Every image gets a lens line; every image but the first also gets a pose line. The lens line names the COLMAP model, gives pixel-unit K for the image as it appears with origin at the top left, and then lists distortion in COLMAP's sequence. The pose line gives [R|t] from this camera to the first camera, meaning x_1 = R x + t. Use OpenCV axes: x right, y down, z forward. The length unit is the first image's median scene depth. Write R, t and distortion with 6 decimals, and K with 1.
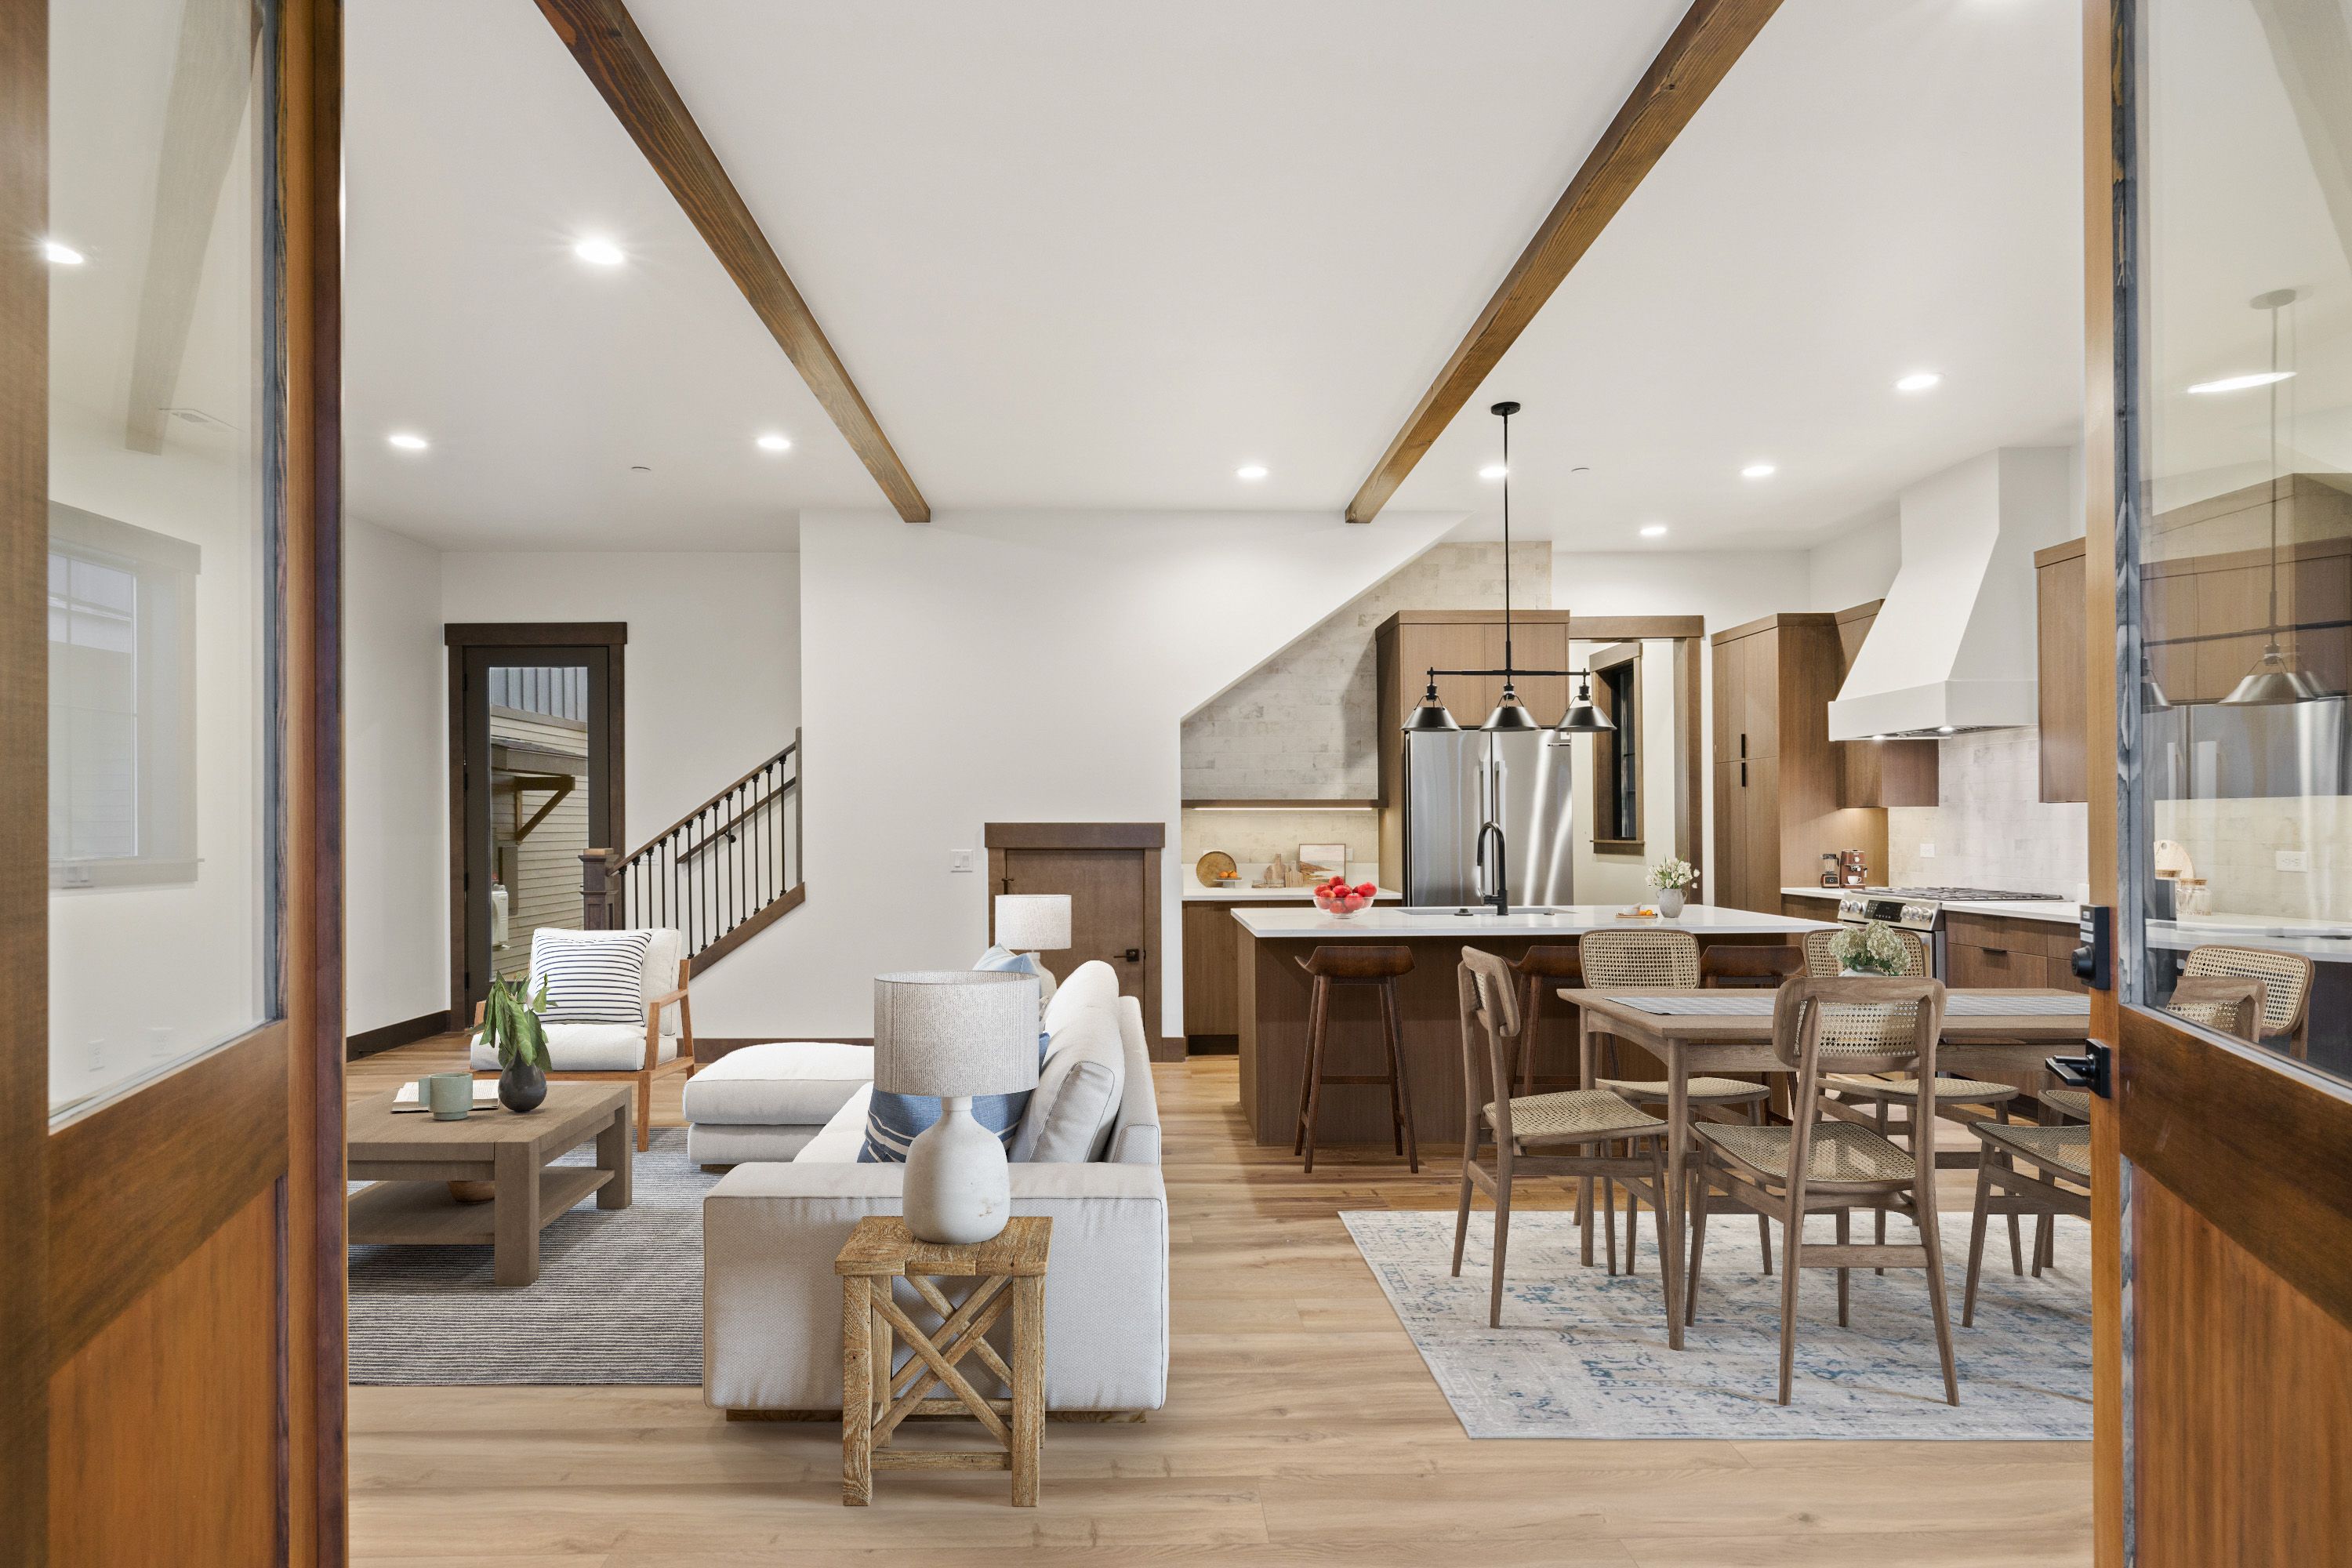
lens RADIAL K [[1248.1, 0, 1145.6], [0, 1248.1, 831.2], [0, 0, 1]] dist [0.005219, -0.002448]
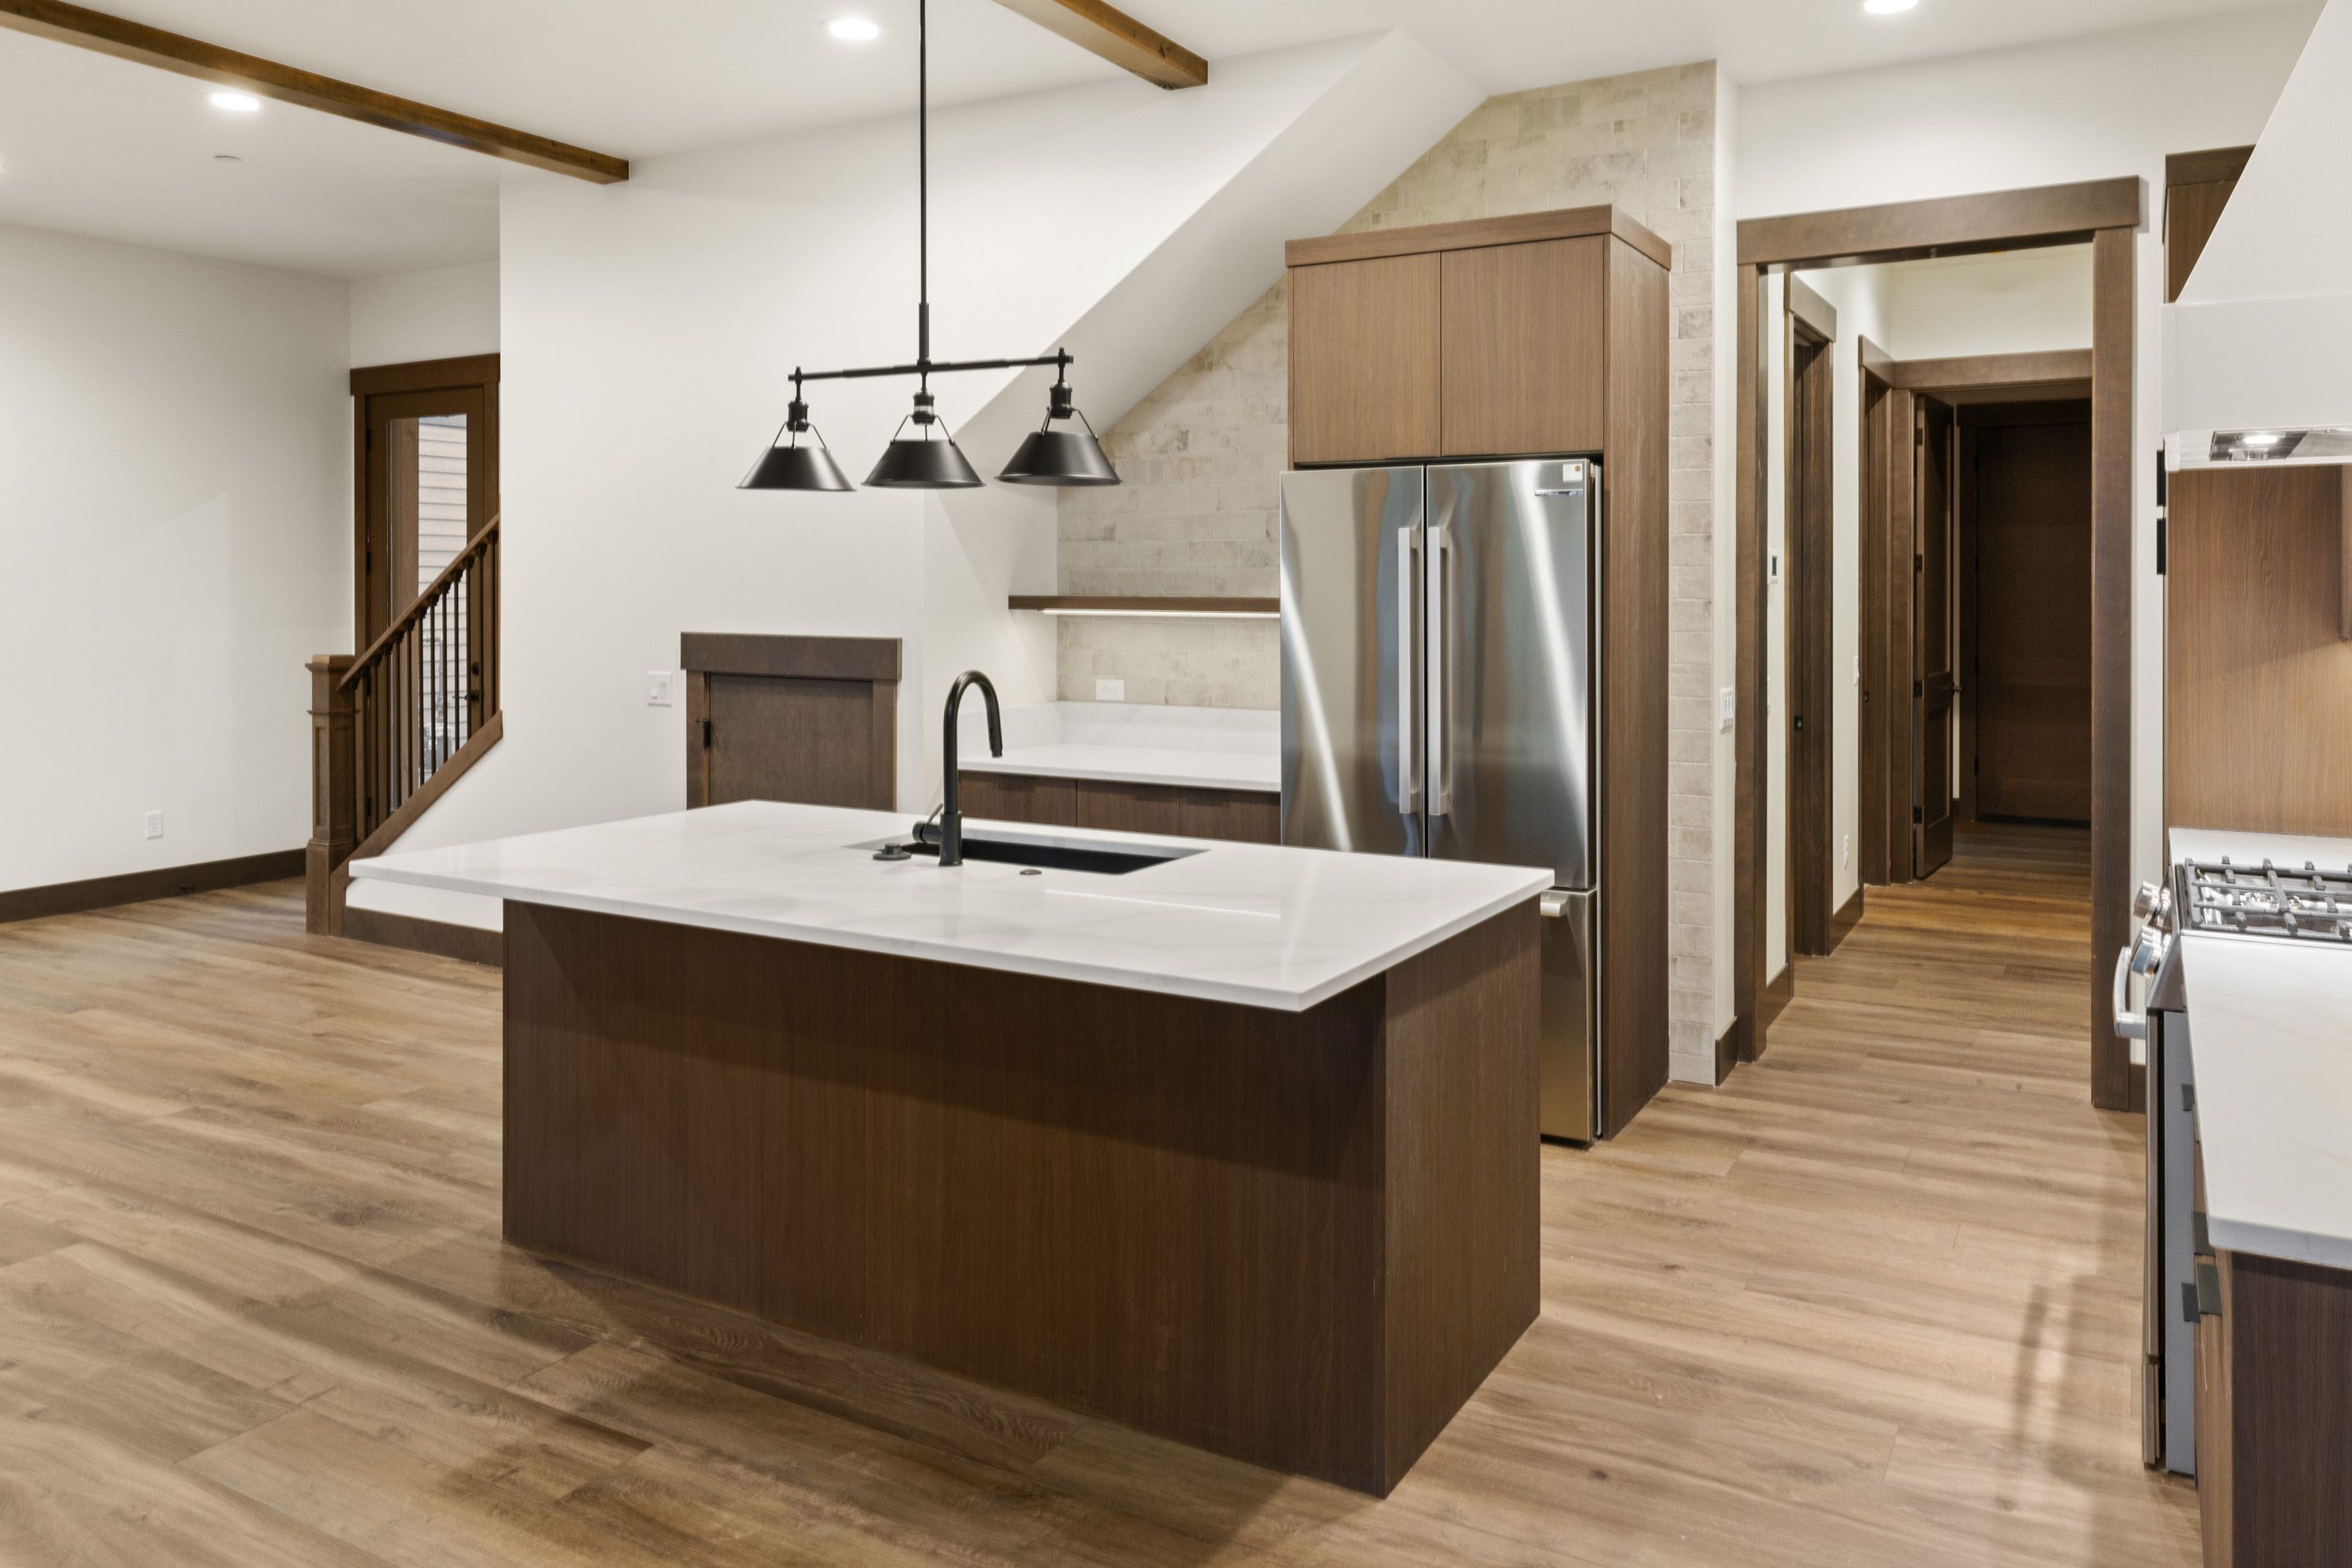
lens RADIAL K [[1662.5, 0, 1167.6], [0, 1662.5, 597.9], [0, 0, 1]] dist [-0.005404, 0.014162]
pose [[0.856459, 0.012273, -0.516069, 0.533297], [-0.007702, 0.999910, 0.010997, -0.035712], [0.516158, -0.005444, 0.856476, 0.385888]]
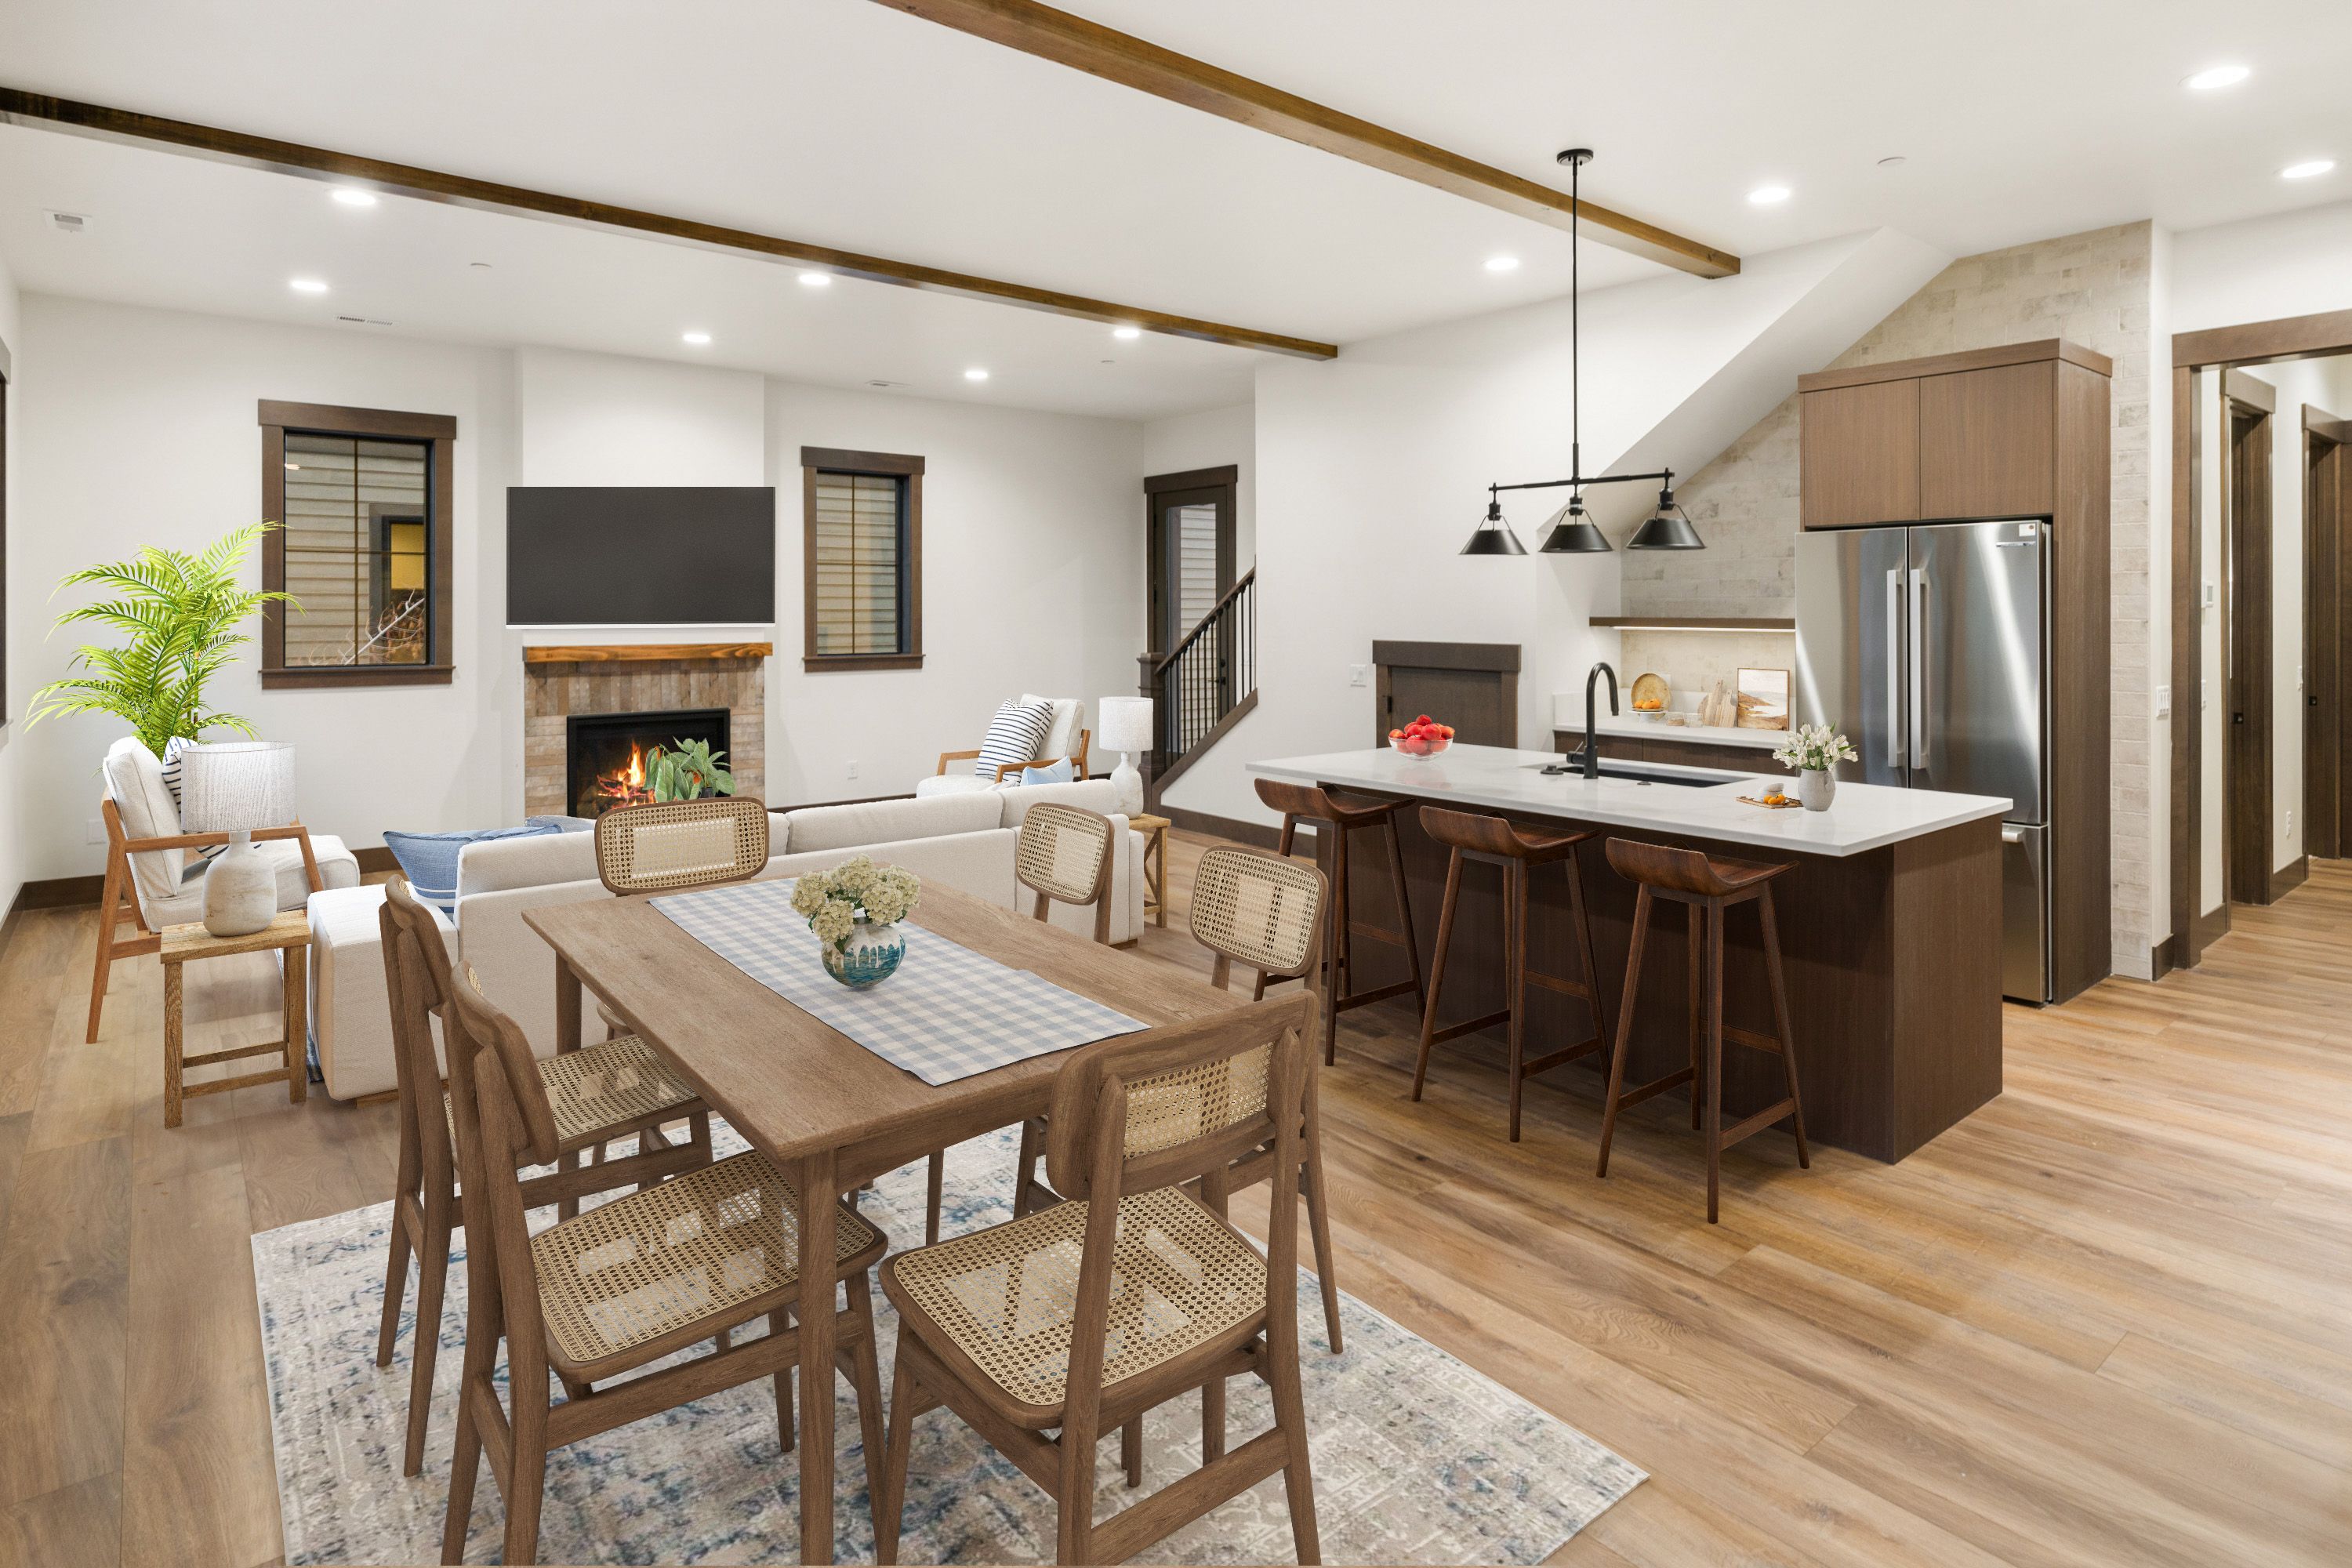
lens RADIAL K [[1248.1, 0, 1196.9], [0, 1248.1, 613.9], [0, 0, 1]] dist [0.005219, -0.002448]
pose [[0.628357, 0.009293, -0.777870, 0.582220], [-0.003890, 0.999954, 0.008804, -0.036541], [0.777916, -0.002506, 0.628364, 0.234515]]
